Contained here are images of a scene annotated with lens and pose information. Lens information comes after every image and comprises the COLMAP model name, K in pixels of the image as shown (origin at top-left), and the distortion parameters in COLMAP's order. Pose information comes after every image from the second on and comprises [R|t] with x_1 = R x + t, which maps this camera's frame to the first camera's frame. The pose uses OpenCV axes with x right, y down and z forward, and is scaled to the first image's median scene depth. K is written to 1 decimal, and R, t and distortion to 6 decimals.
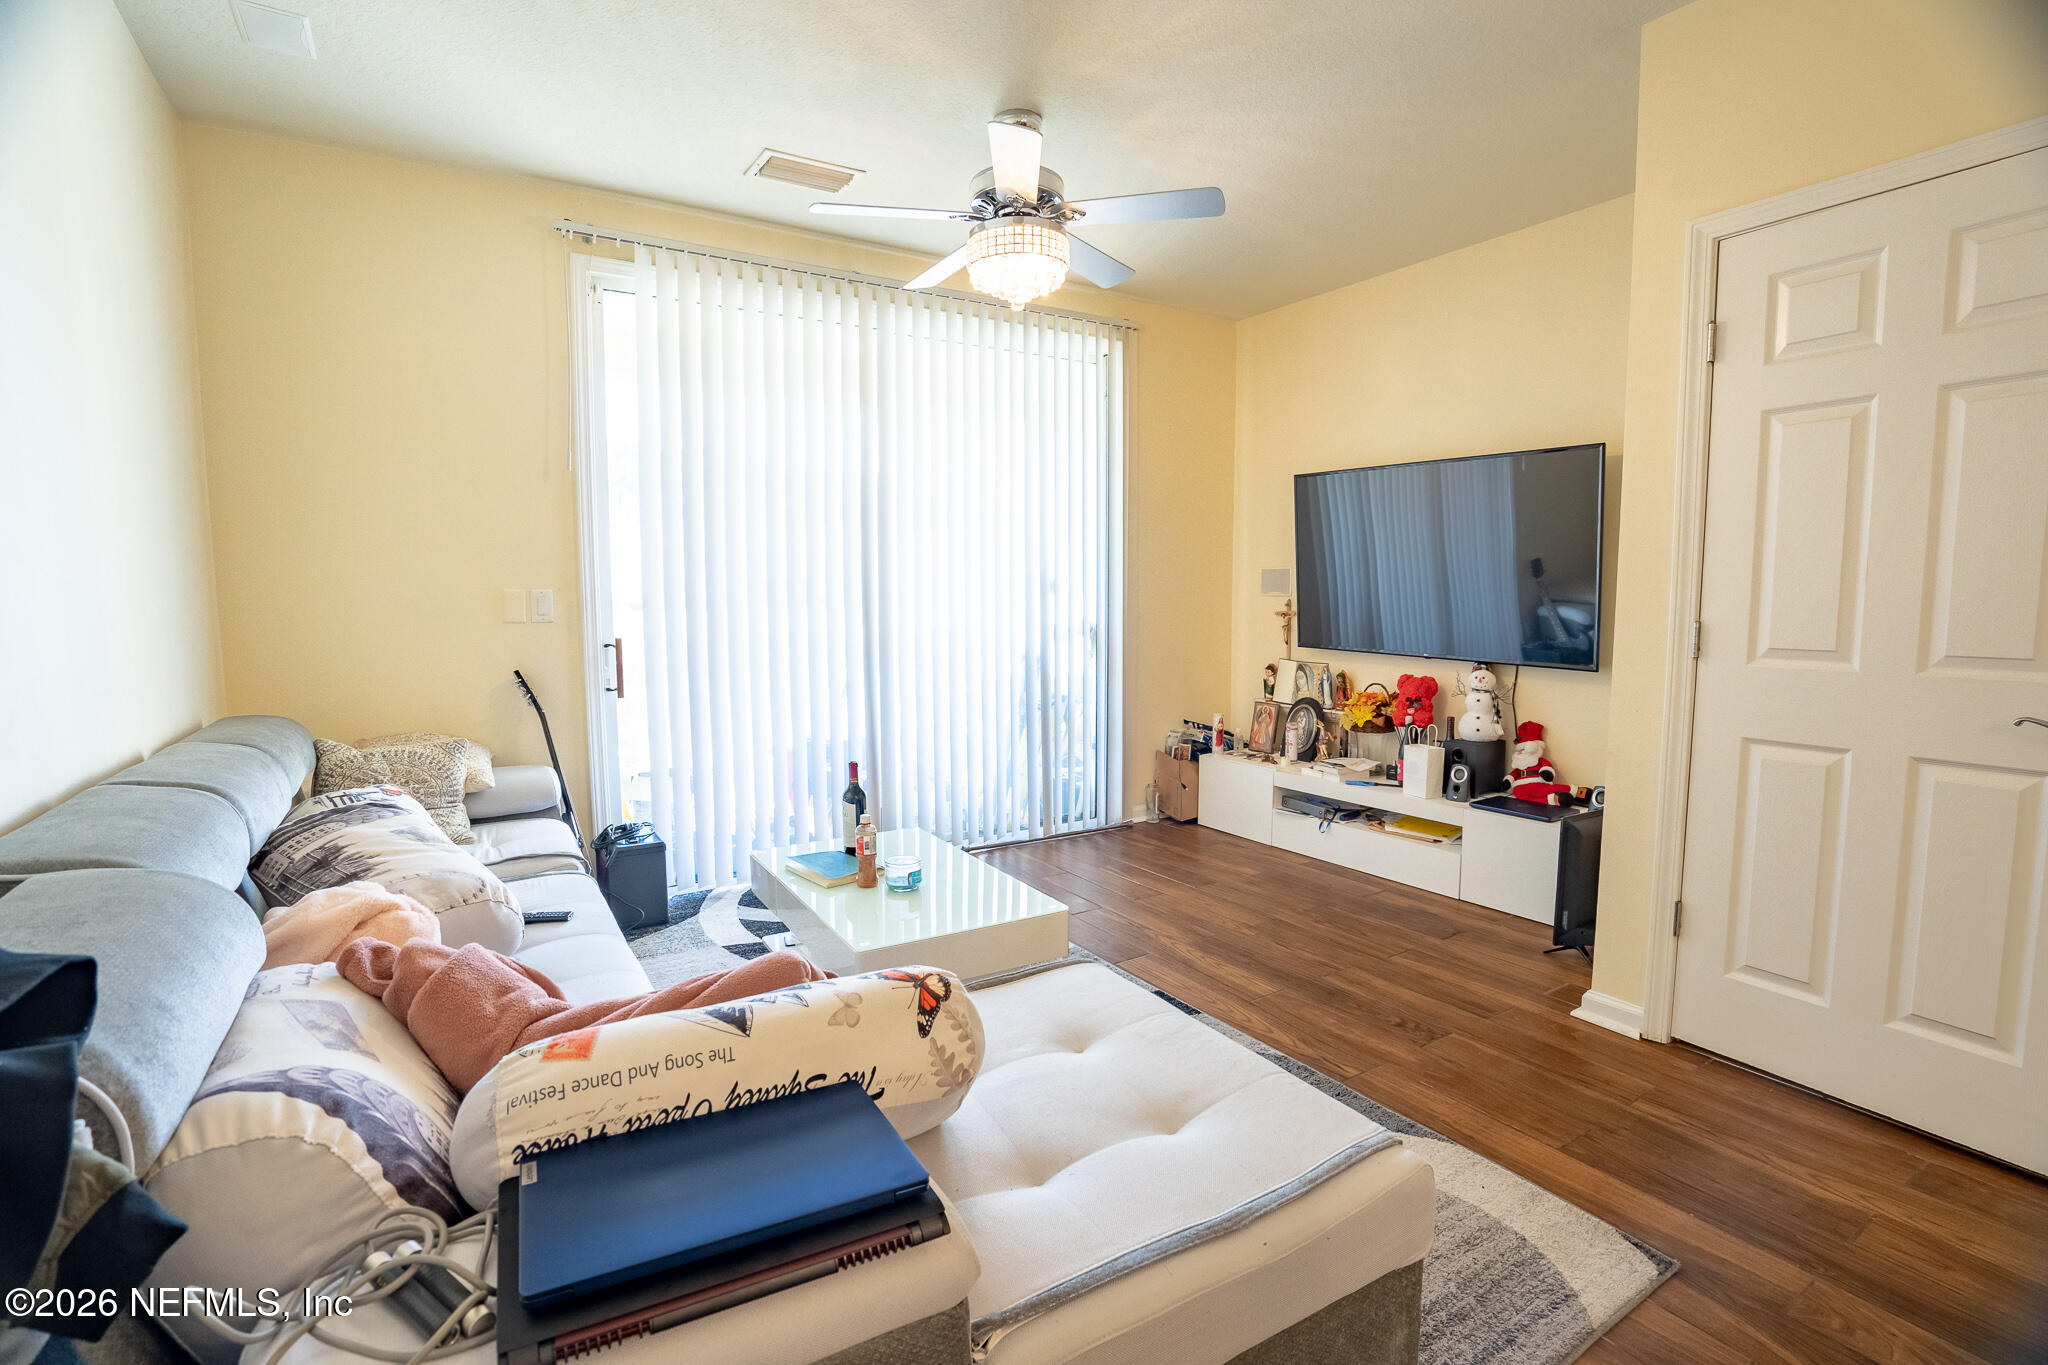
lens RADIAL K [[942.7, 0, 1024.0], [0, 942.7, 682.5], [0, 0, 1]] dist [0.000343, 0.033264]
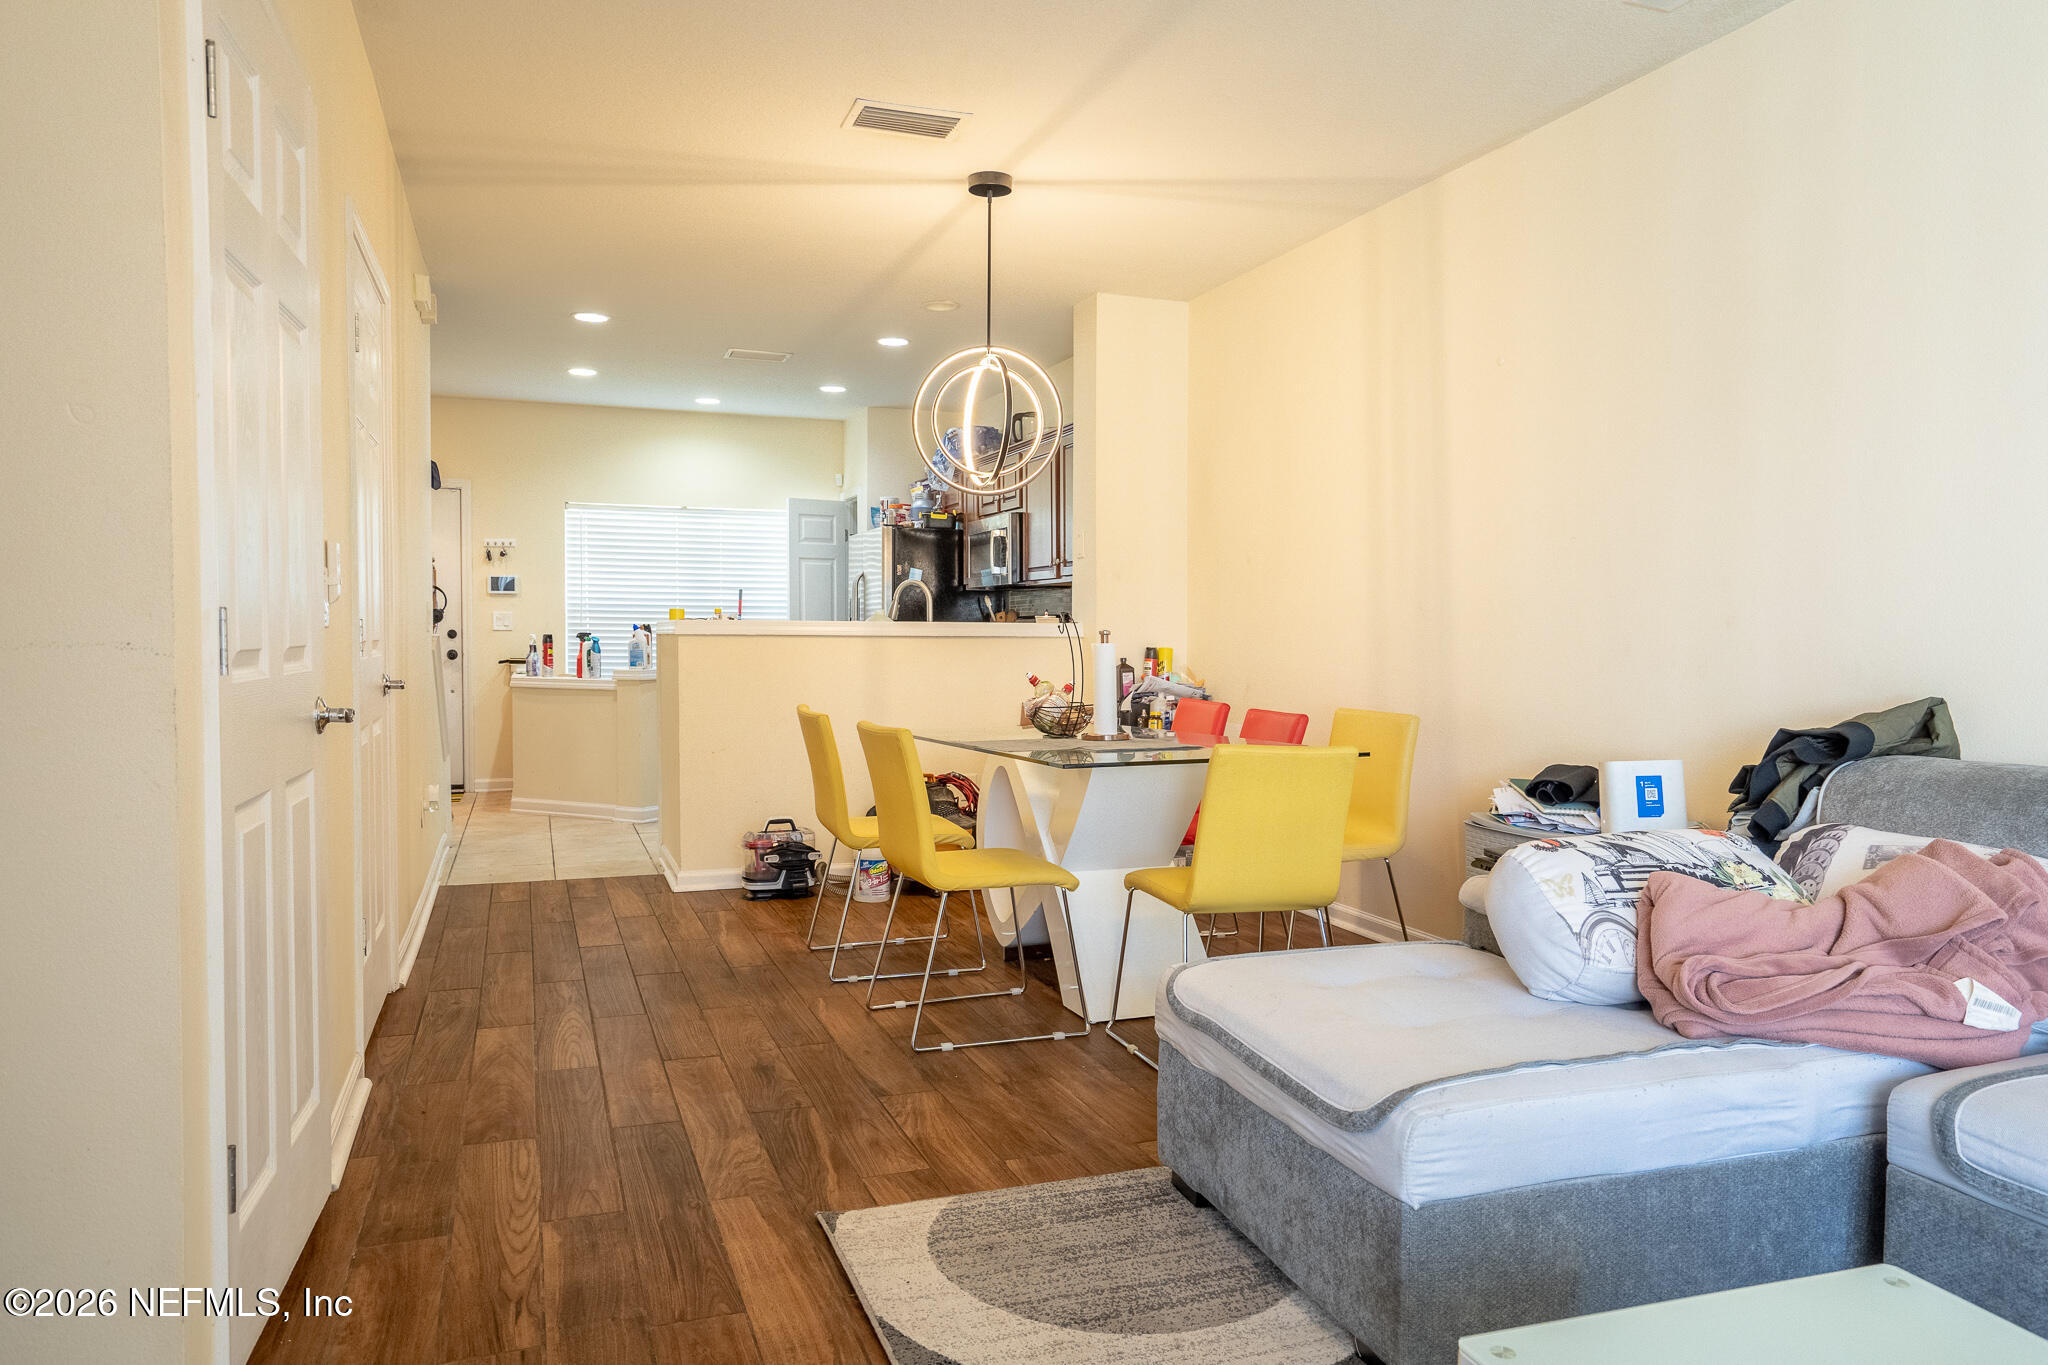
lens RADIAL K [[1376.1, 0, 1024.0], [0, 1376.1, 682.5], [0, 0, 1]] dist [0.001315, 0.000286]
pose [[-0.982425, -0.002992, 0.186633, 0.102536], [0.026384, 0.987606, 0.154717, -0.093862], [-0.184783, 0.156922, -0.970170, 1.248522]]
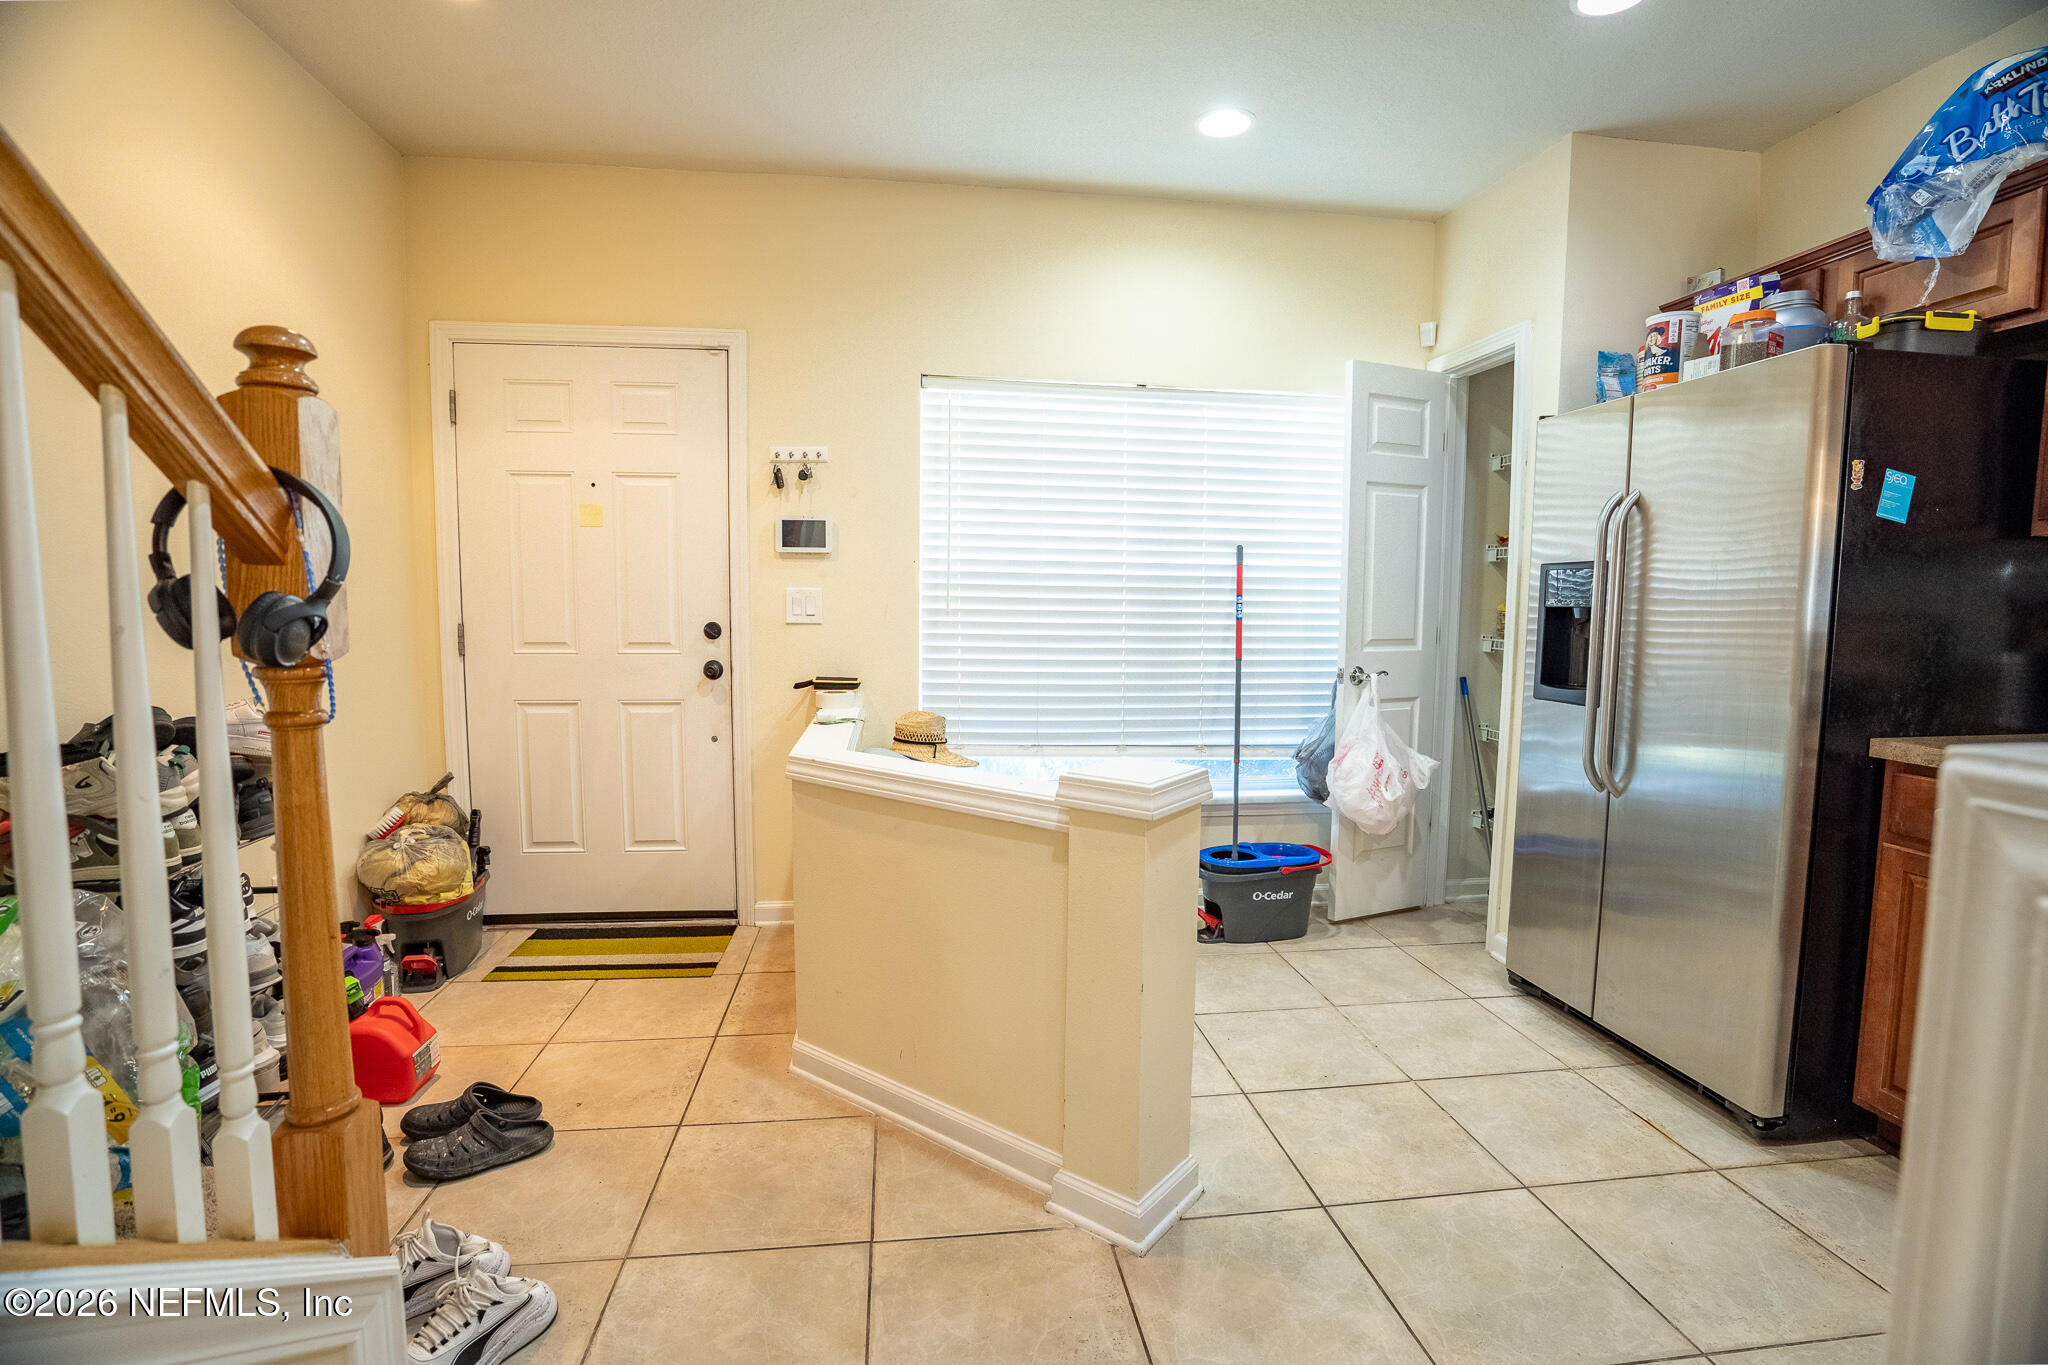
lens RADIAL K [[948.1, 0, 1024.0], [0, 948.1, 682.5], [0, 0, 1]] dist [-0.075436, 0.034074]
pose [[-0.920673, -0.035487, 0.388718, 1.116964], [0.045363, 0.979383, 0.196853, 0.091607], [-0.387690, 0.198871, -0.900082, -0.564664]]
